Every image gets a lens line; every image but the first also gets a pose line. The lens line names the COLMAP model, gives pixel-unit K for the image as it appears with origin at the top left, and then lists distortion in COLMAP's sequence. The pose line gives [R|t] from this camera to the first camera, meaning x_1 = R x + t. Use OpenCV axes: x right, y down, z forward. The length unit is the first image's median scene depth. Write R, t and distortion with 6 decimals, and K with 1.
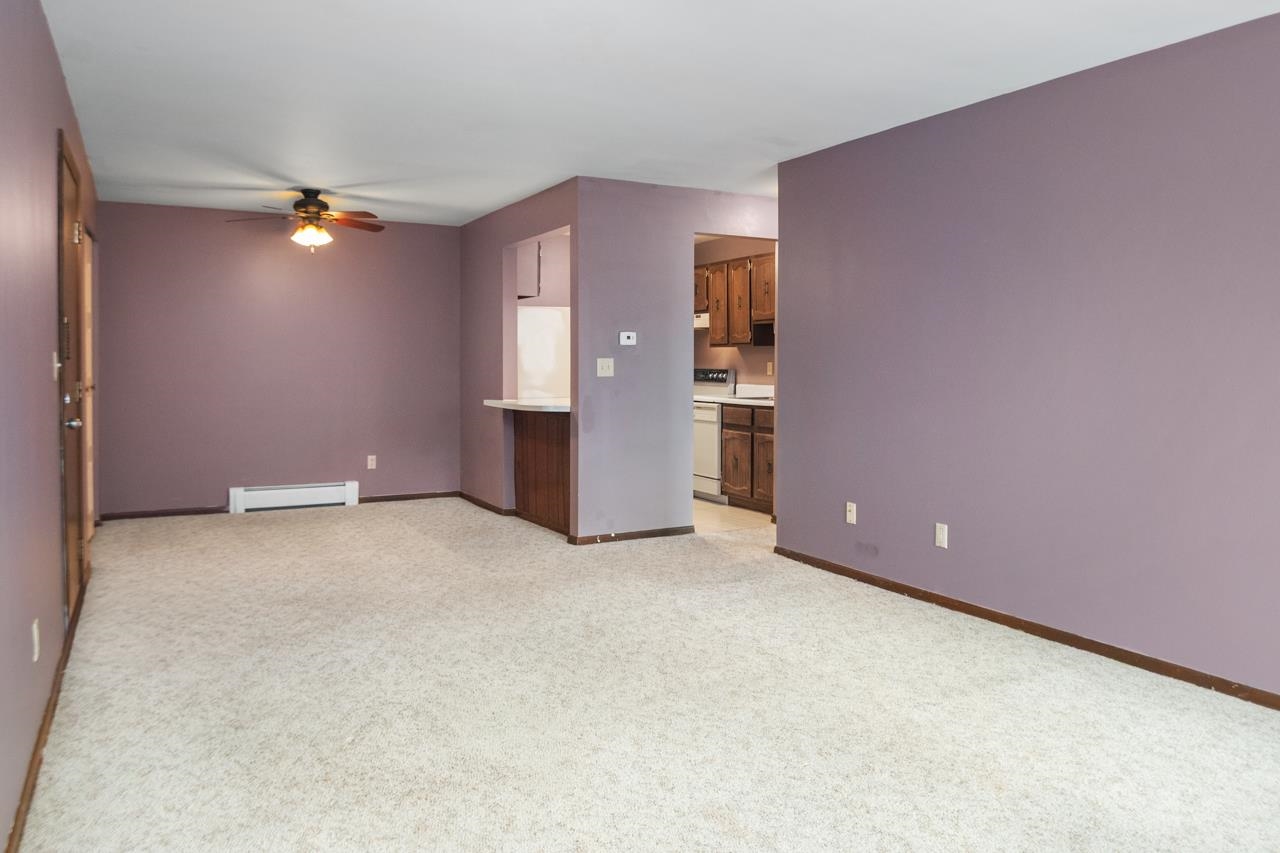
lens RADIAL K [[903.9, 0, 638.1], [0, 903.9, 386.3], [0, 0, 1]] dist [-0.030360, -0.002894]
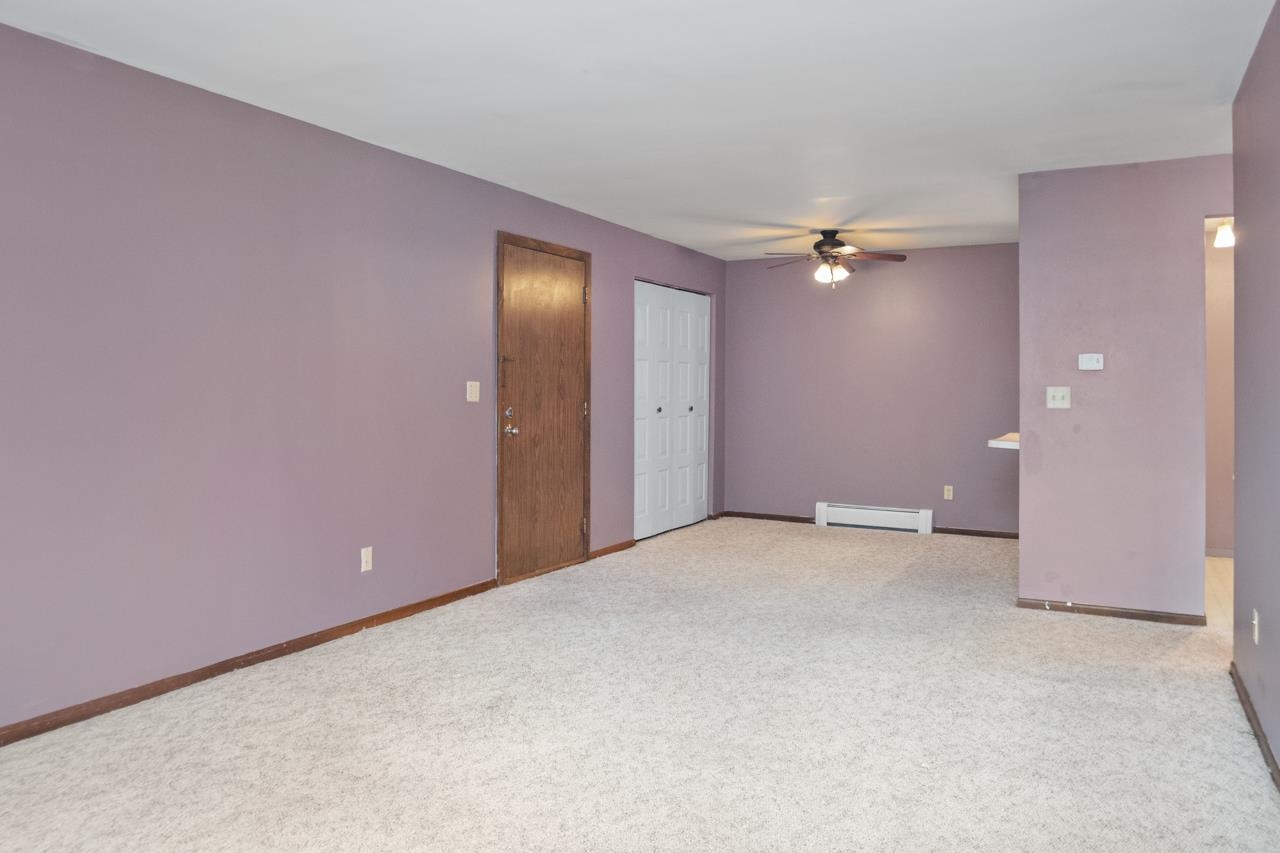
lens RADIAL K [[903.9, 0, 638.1], [0, 903.9, 386.3], [0, 0, 1]] dist [-0.030360, -0.002894]
pose [[0.547592, 0.000118, -0.836746, 0.362434], [-0.027065, 0.999479, -0.017571, -0.005371], [0.836308, 0.032268, 0.547310, 0.190483]]
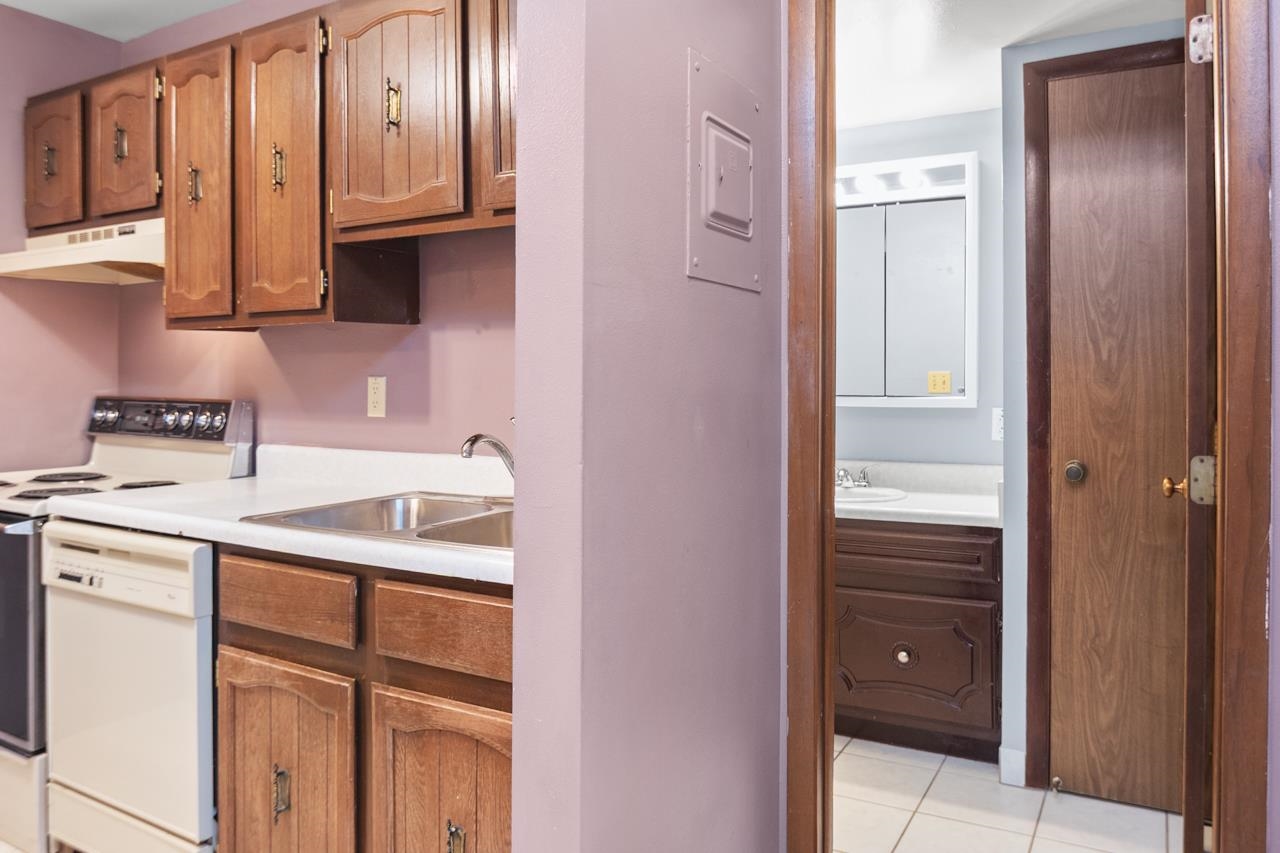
lens RADIAL K [[916.5, 0, 629.8], [0, 916.5, 376.2], [0, 0, 1]] dist [-0.028410, 0.000869]
pose [[0.859804, -0.000119, 0.510624, 0.066468], [0.013121, 0.999675, -0.021861, -0.021531], [-0.510455, 0.025496, 0.859526, 0.765836]]
